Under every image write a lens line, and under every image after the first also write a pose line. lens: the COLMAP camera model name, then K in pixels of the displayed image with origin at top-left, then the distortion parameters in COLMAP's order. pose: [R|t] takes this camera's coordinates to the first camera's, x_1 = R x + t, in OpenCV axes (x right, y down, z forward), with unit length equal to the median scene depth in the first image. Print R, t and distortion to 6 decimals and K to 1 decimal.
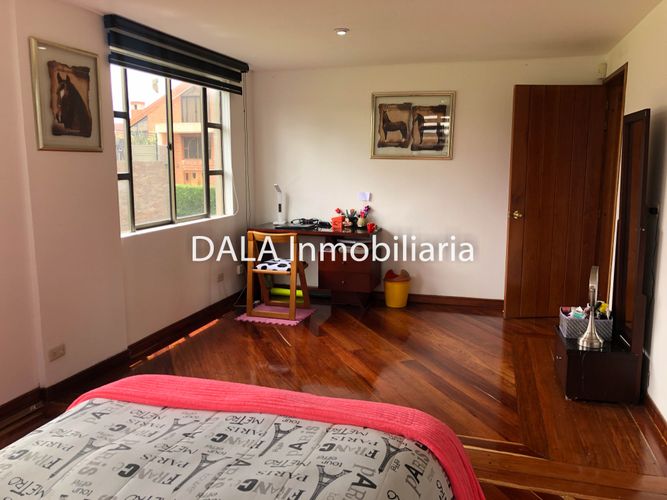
lens RADIAL K [[559.4, 0, 333.0], [0, 559.4, 248.7], [0, 0, 1]] dist [0.044383, -0.001559]
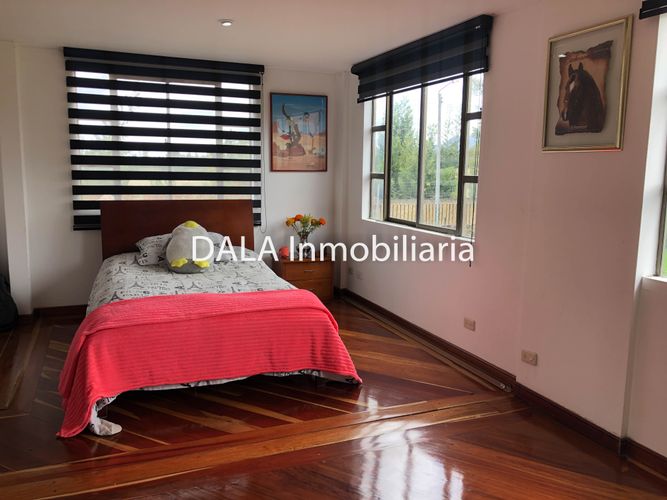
lens RADIAL K [[559.4, 0, 333.5], [0, 559.4, 250.6], [0, 0, 1]] dist [0.044383, -0.001559]
pose [[-0.772251, 0.079770, -0.630289, 0.387669], [-0.117022, 0.957251, 0.264530, -0.218503], [0.624447, 0.278041, -0.729904, 1.484731]]
